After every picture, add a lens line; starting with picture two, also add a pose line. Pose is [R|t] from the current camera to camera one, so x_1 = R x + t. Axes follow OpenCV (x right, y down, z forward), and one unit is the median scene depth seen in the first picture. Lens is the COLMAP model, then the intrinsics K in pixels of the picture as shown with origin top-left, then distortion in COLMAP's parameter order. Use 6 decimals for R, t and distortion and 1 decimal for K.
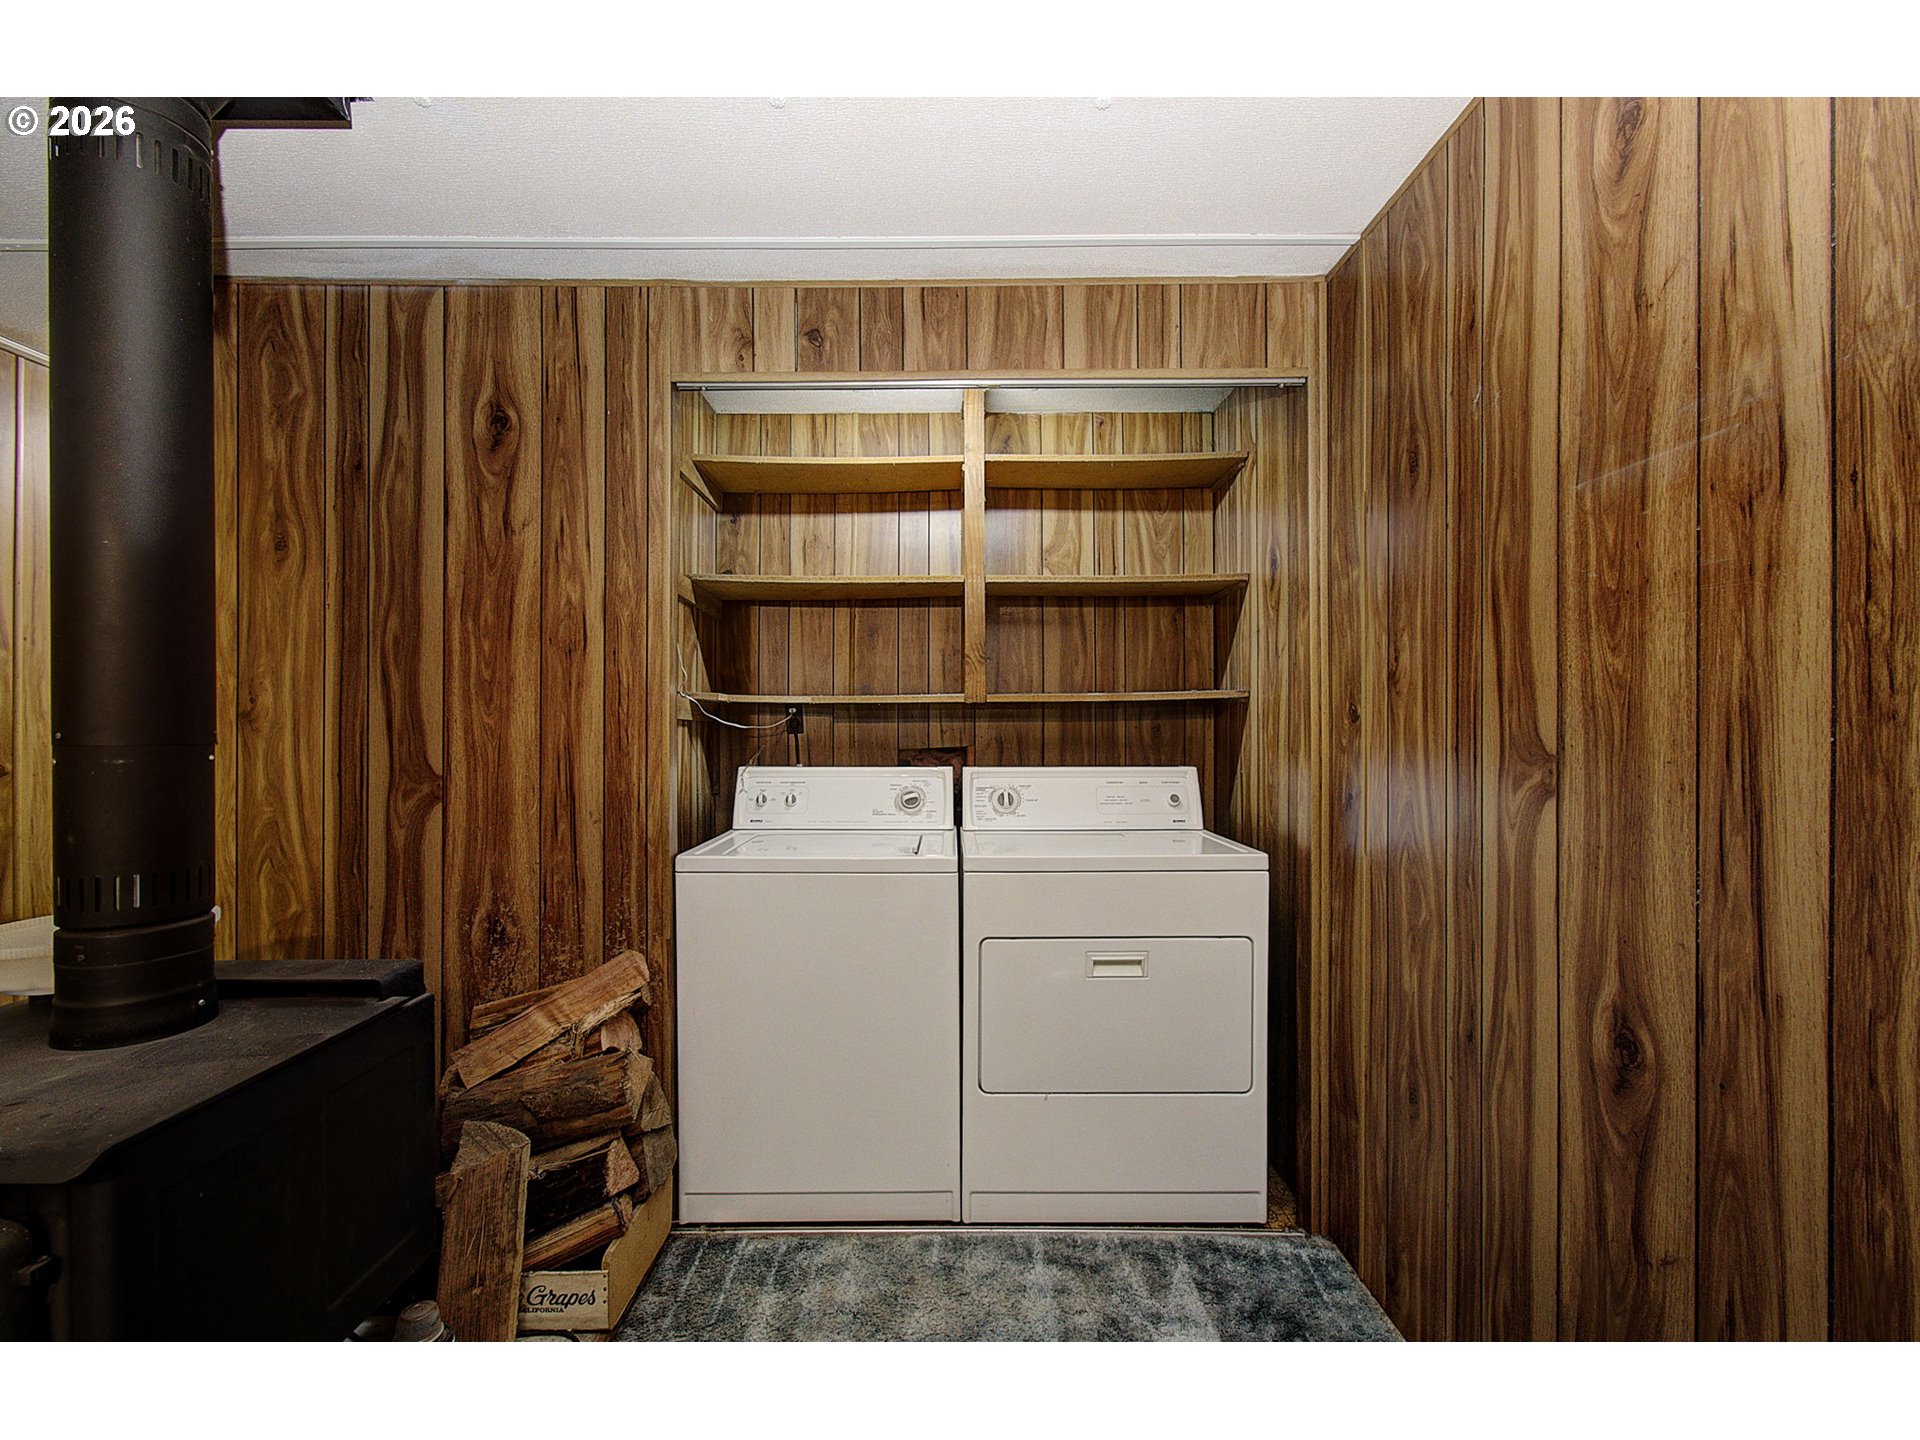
lens RADIAL K [[824.8, 0, 958.8], [0, 824.8, 727.2], [0, 0, 1]] dist [-0.023825, 0.001891]
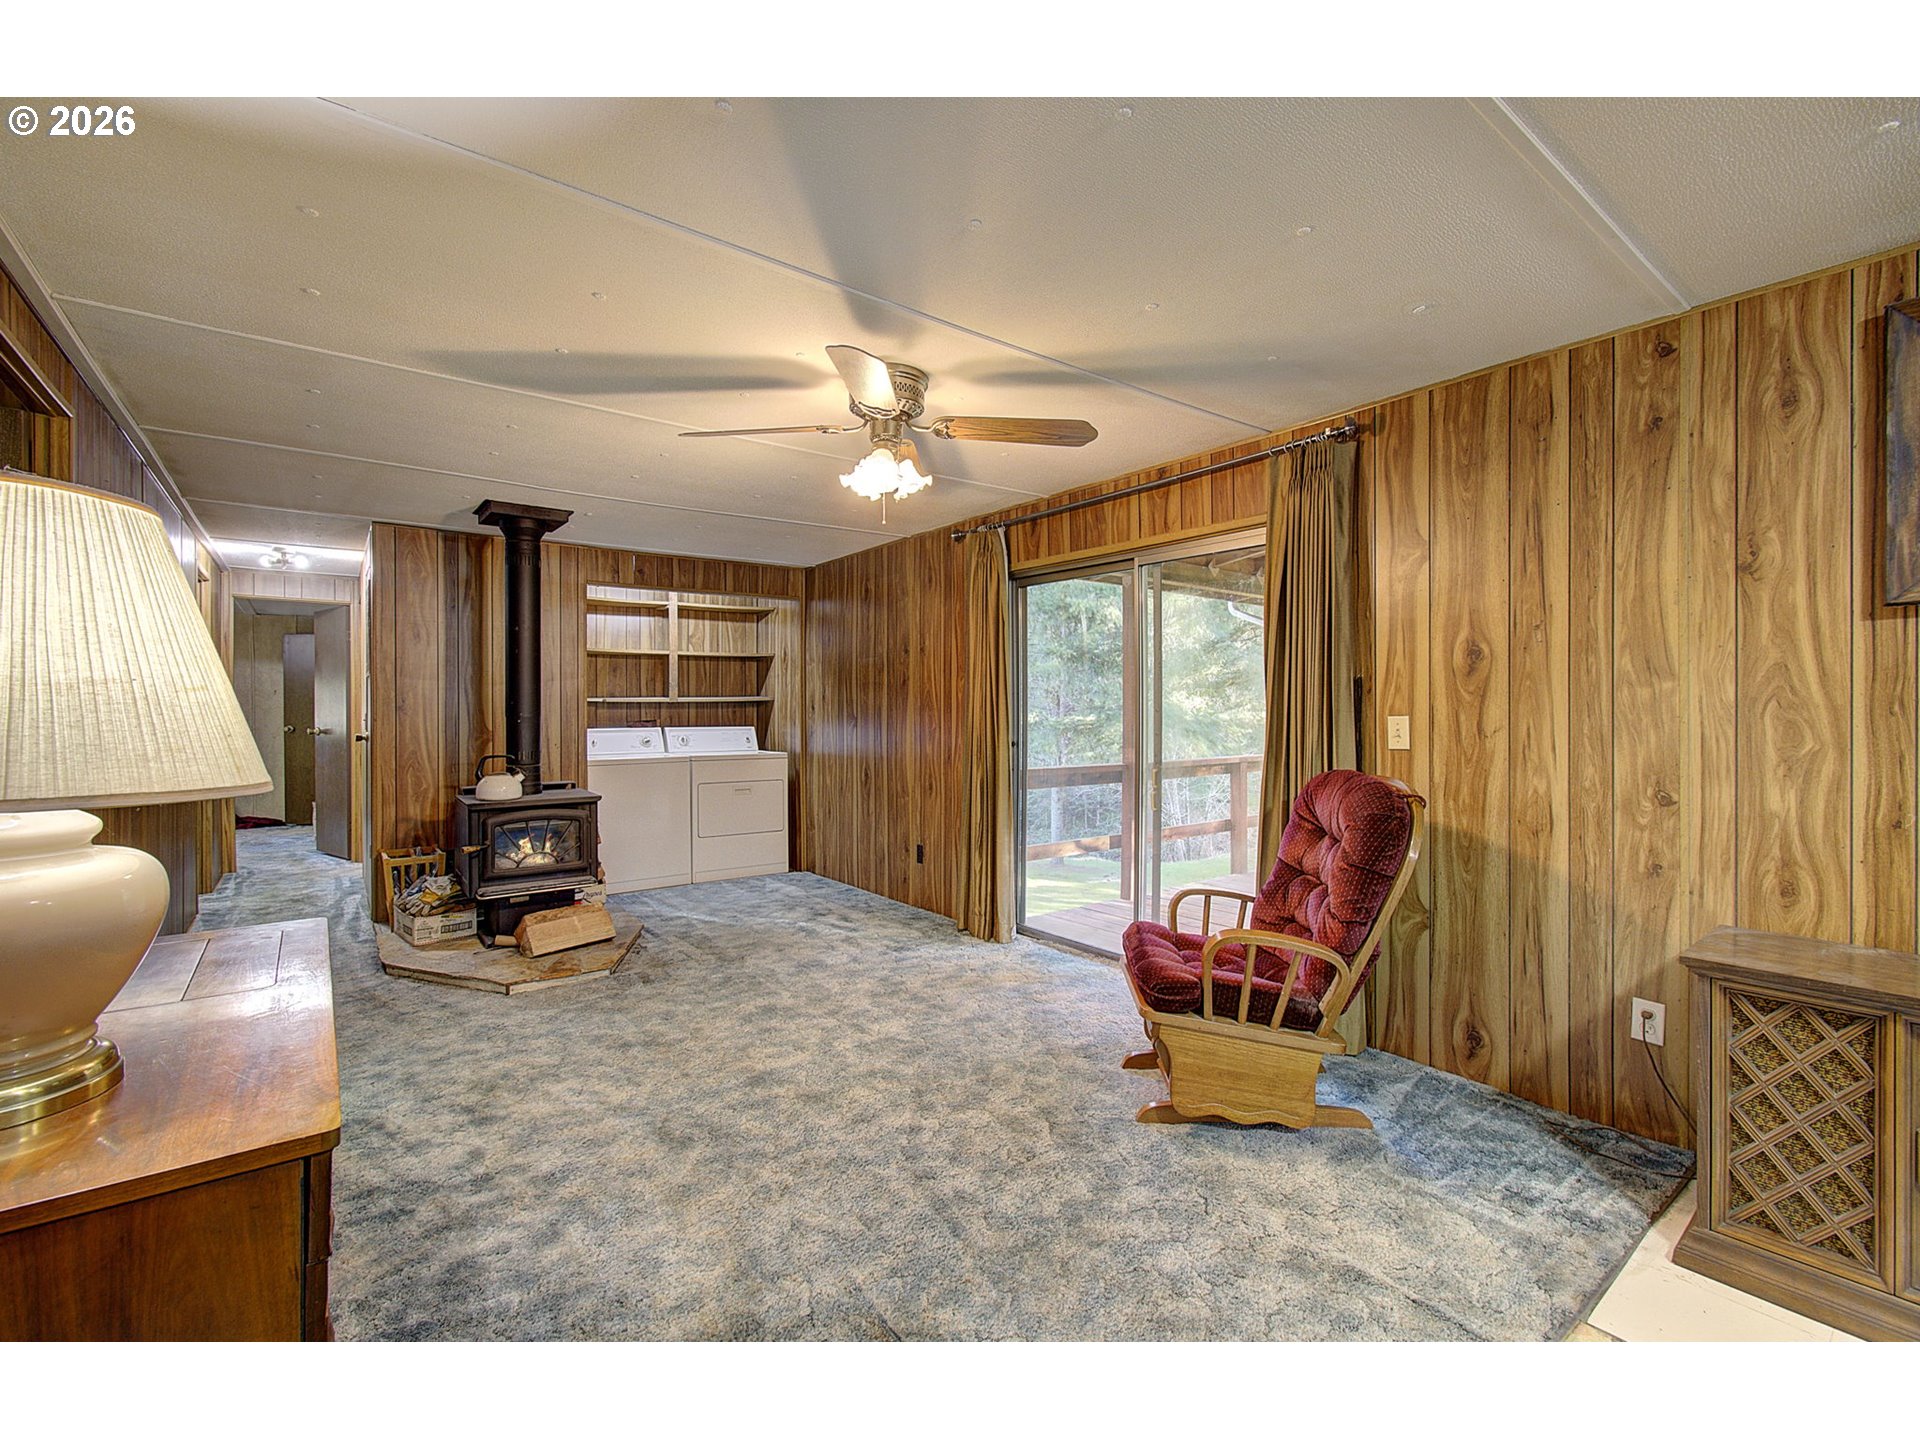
lens RADIAL K [[824.8, 0, 952.2], [0, 824.8, 712.7], [0, 0, 1]] dist [-0.023825, 0.001891]
pose [[0.801442, -0.002012, 0.598069, -0.777207], [-0.000276, 0.999993, 0.003734, -0.005283], [-0.598072, -0.003157, 0.801436, -1.474741]]
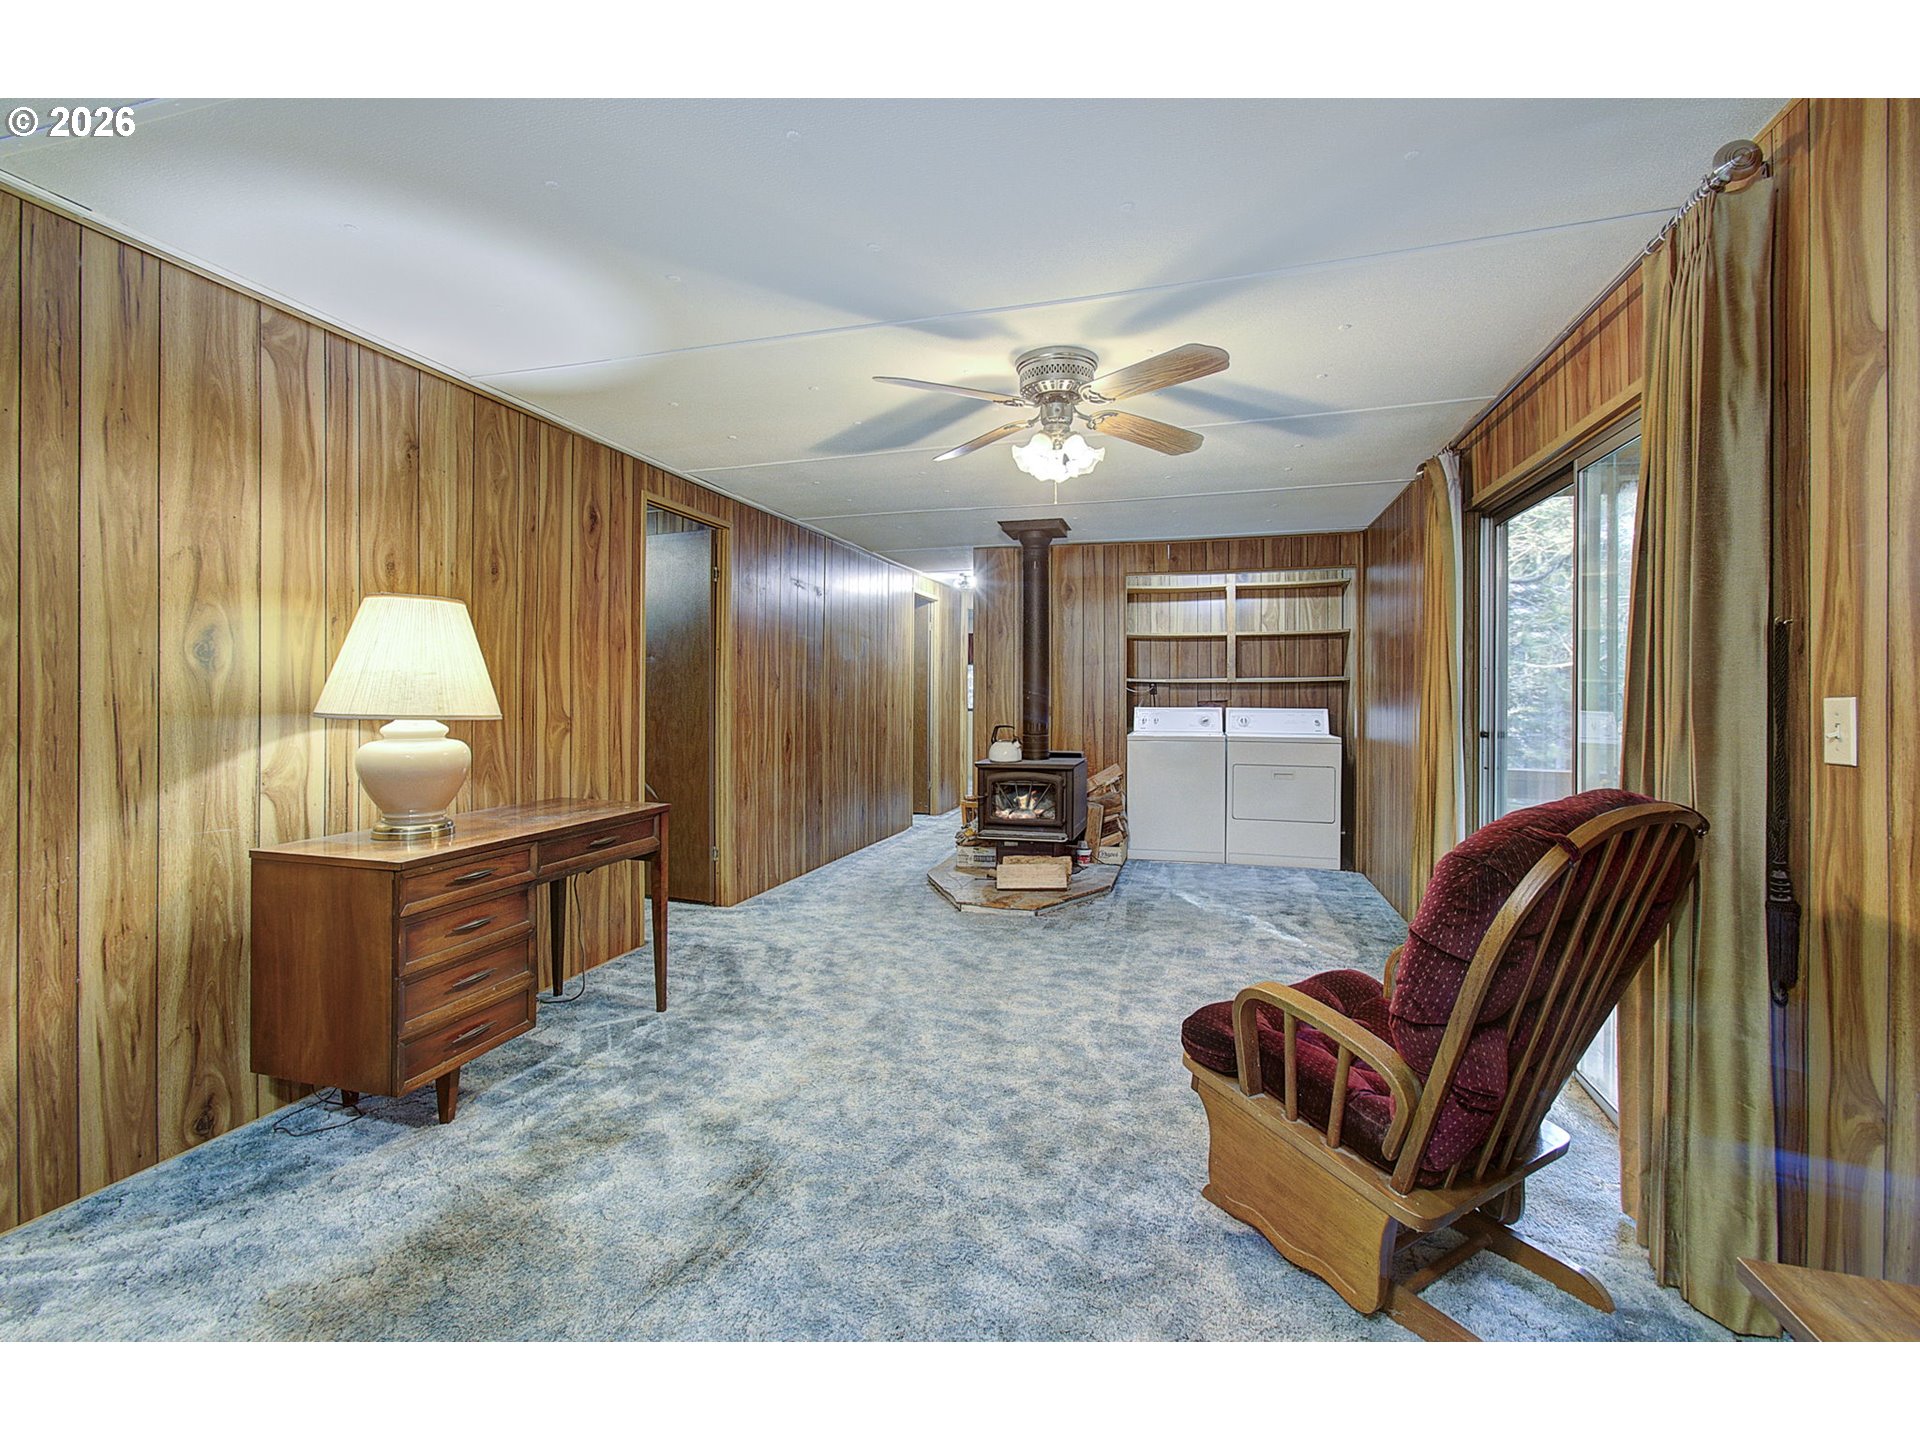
lens RADIAL K [[824.8, 0, 924.4], [0, 824.8, 690.0], [0, 0, 1]] dist [-0.023825, 0.001891]
pose [[0.947173, -0.000358, -0.320722, -0.061583], [-0.000341, 0.999998, -0.002125, -0.000341], [0.320722, 0.002122, 0.947171, -1.648639]]
